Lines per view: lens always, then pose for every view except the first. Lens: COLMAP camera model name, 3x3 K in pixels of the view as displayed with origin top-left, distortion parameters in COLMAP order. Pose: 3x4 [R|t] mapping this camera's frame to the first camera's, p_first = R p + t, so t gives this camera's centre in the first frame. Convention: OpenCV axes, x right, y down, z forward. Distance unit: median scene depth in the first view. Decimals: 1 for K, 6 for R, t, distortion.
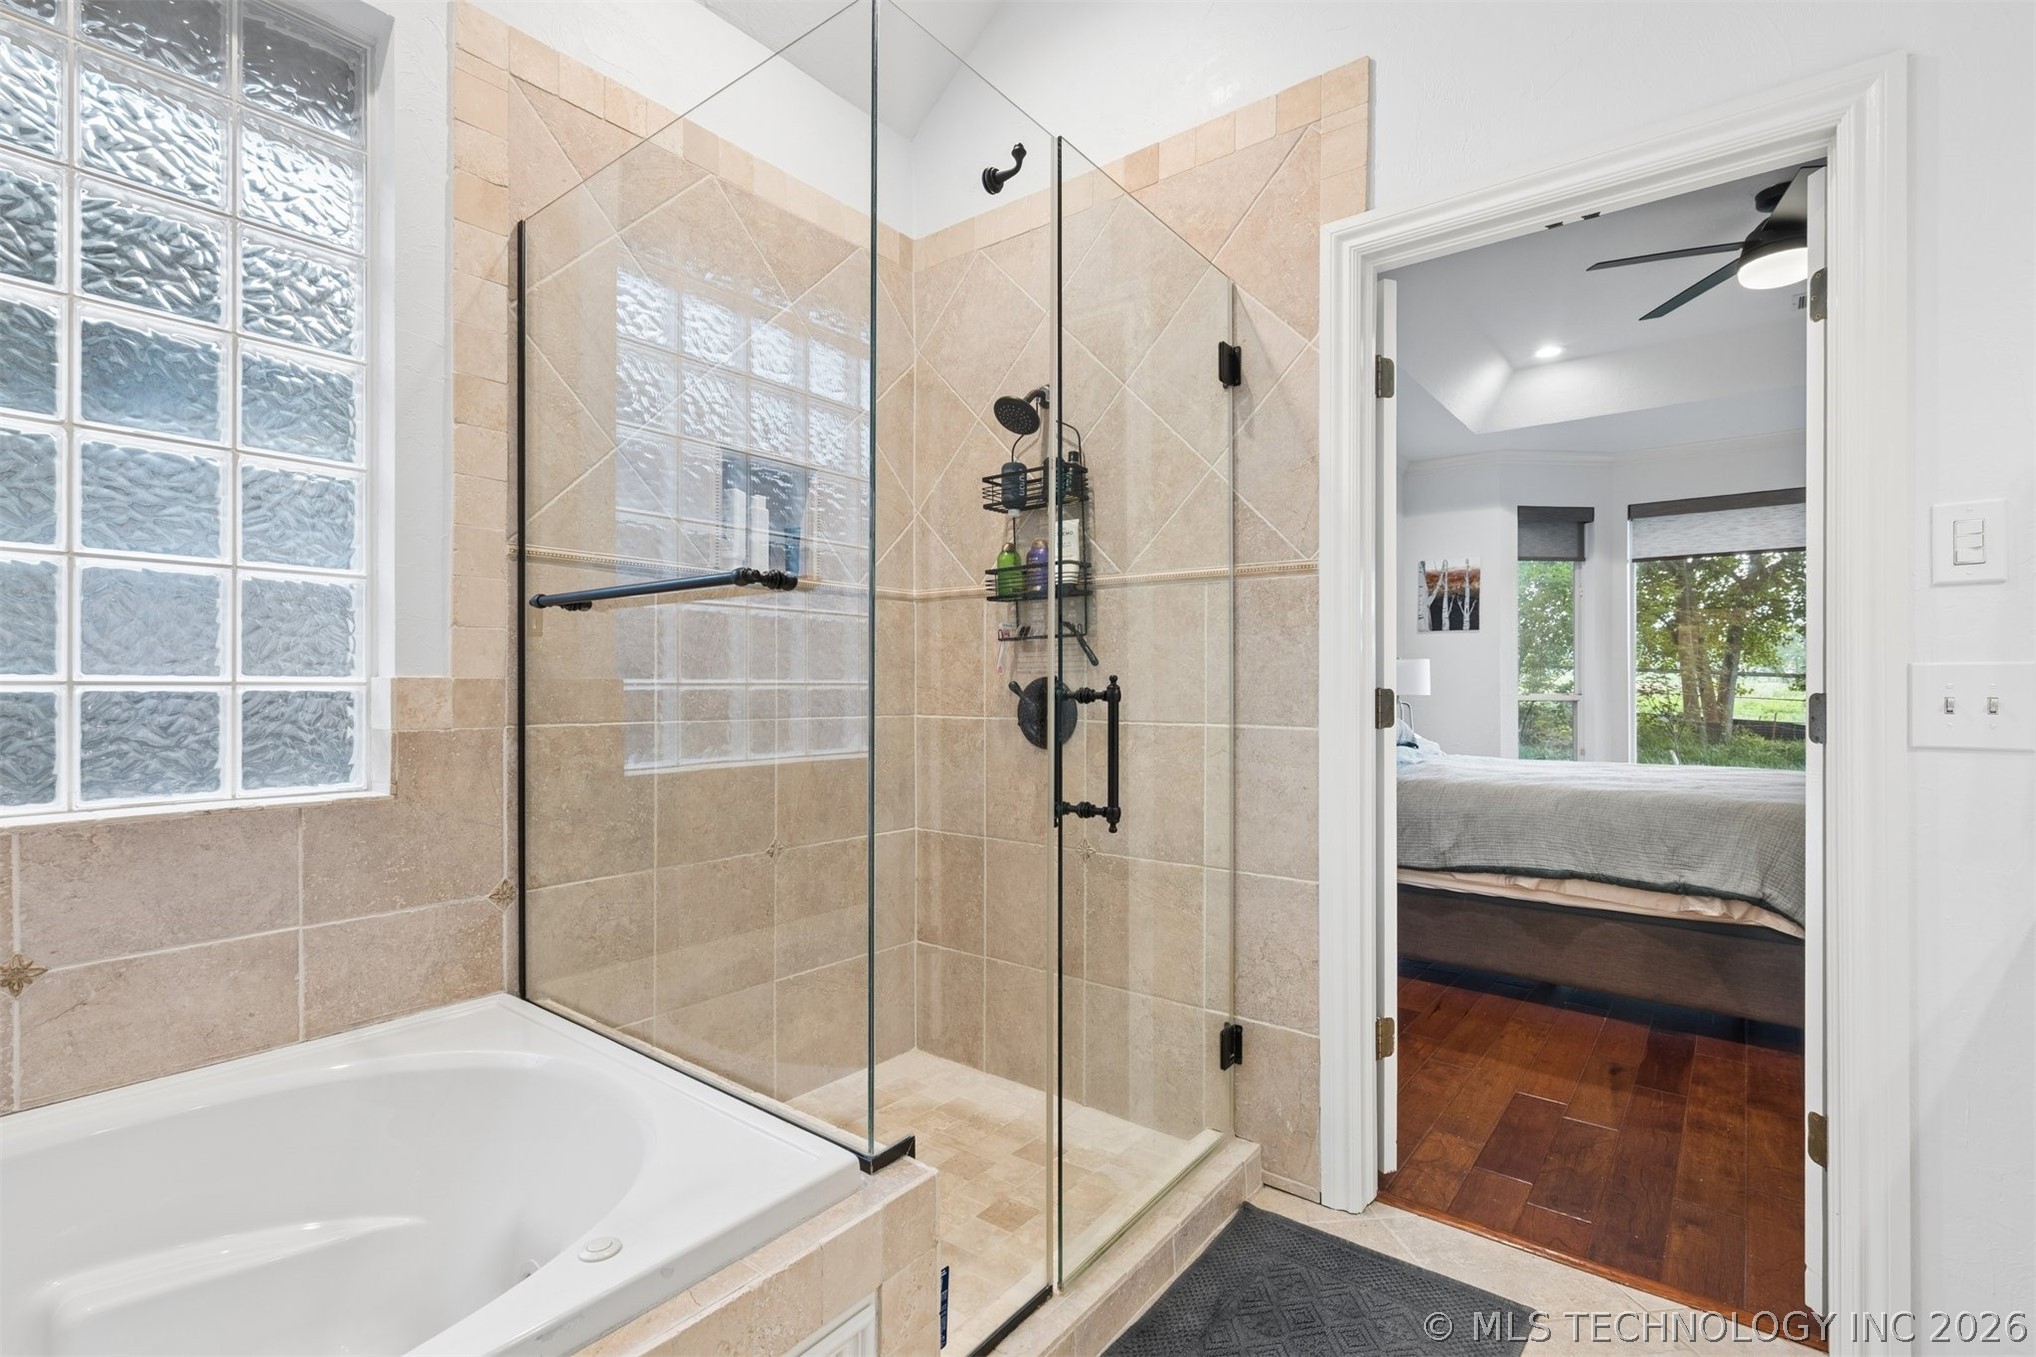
lens RADIAL K [[932.4, 0, 1016.0], [0, 932.4, 688.3], [0, 0, 1]] dist [0.003036, -0.001229]
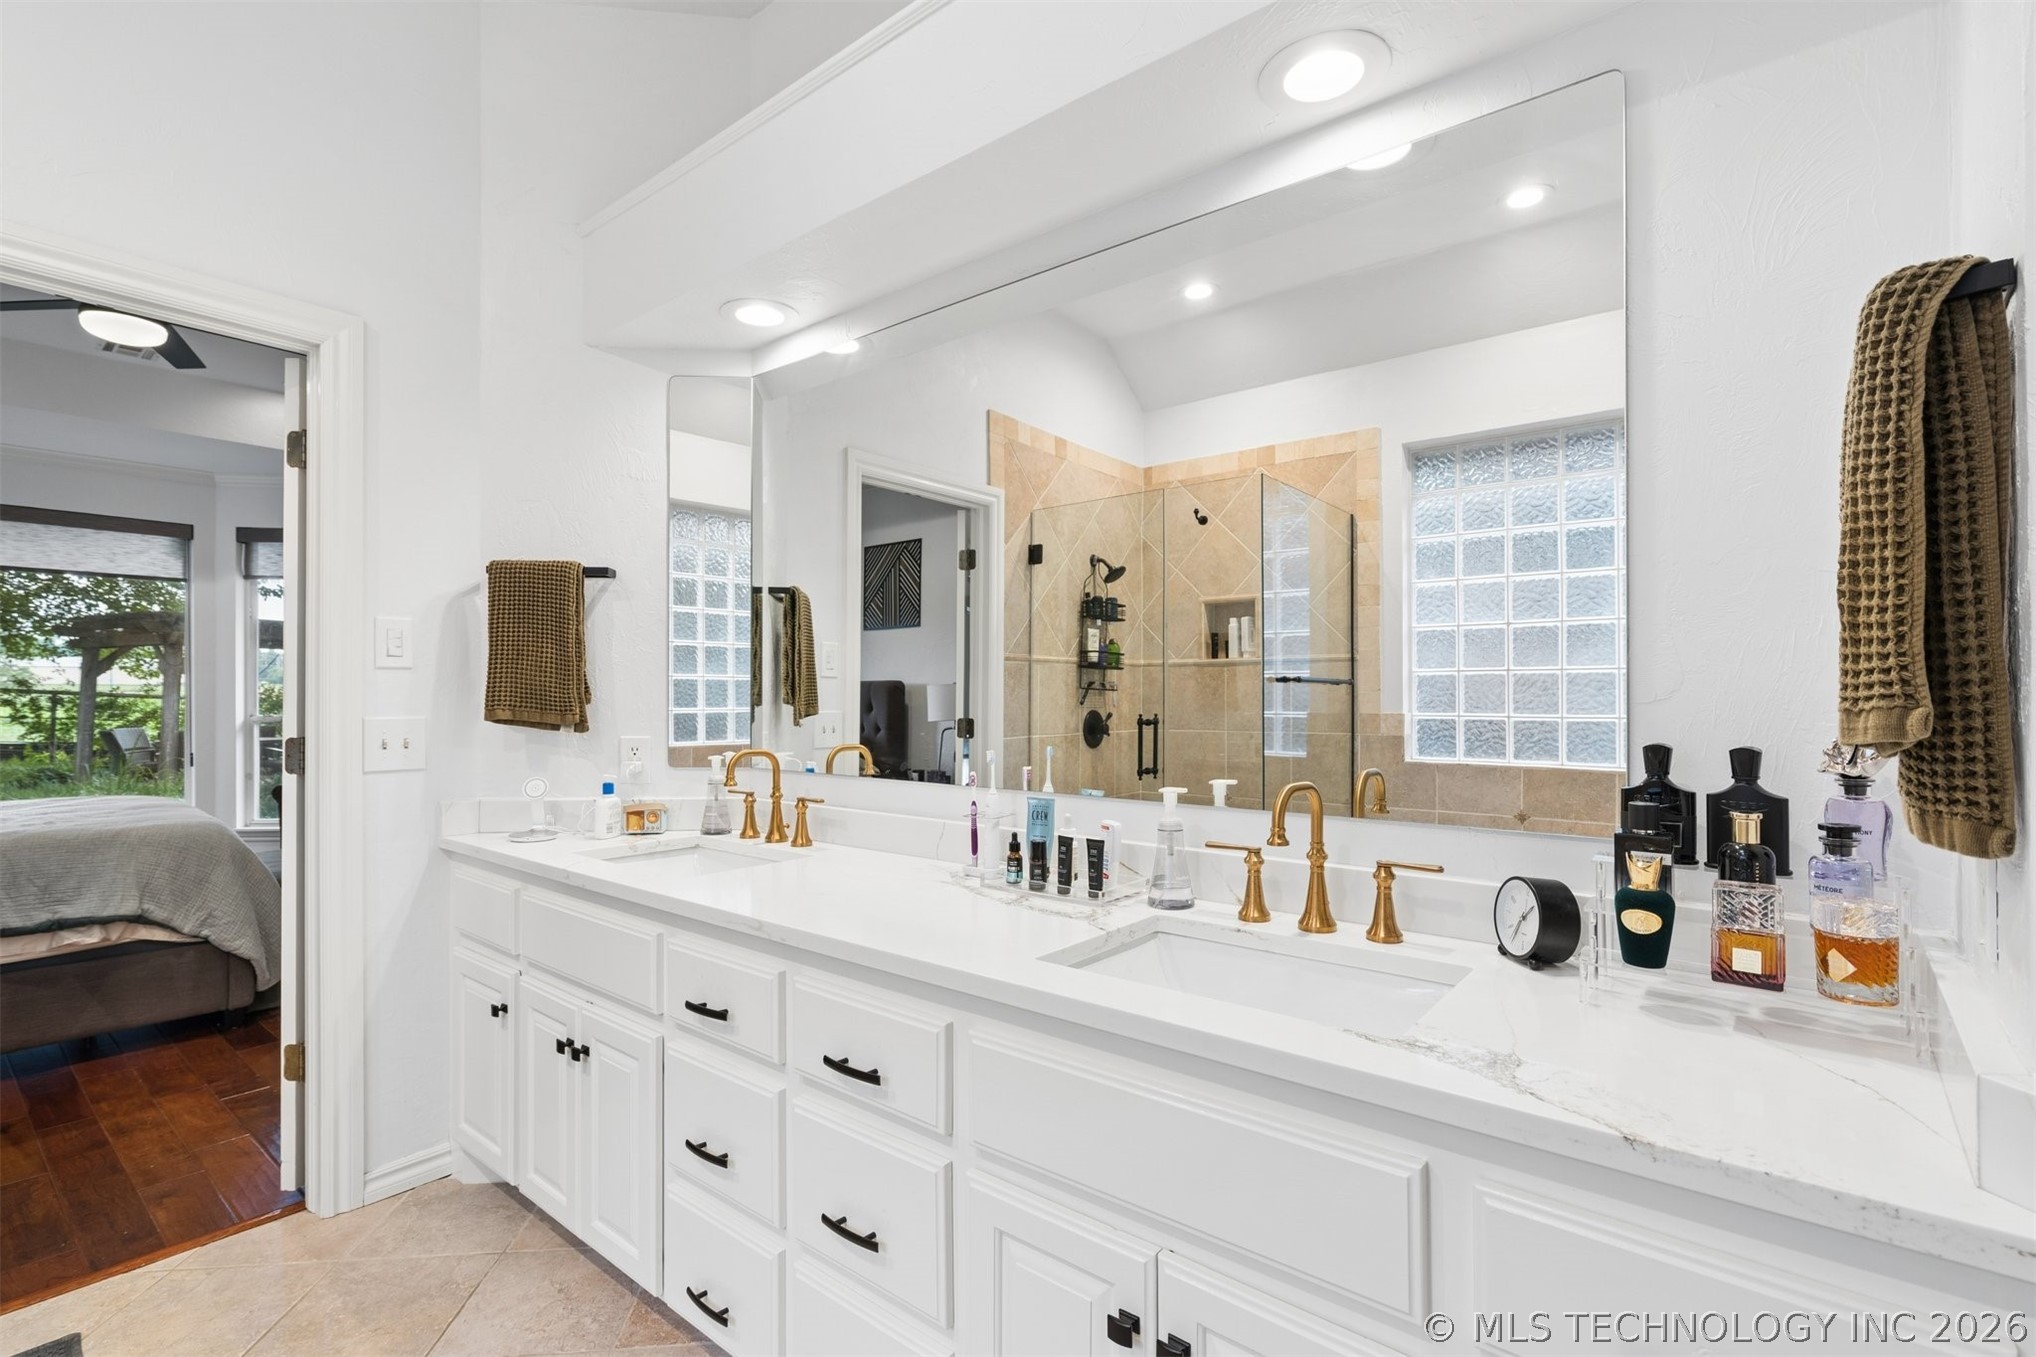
lens RADIAL K [[932.4, 0, 1016.2], [0, 932.4, 689.2], [0, 0, 1]] dist [0.003036, -0.001229]
pose [[0.014429, 0.005496, 0.999881, -0.491603], [0.001529, 0.999984, -0.005519, -0.056210], [-0.999895, 0.001608, 0.014420, -0.083039]]
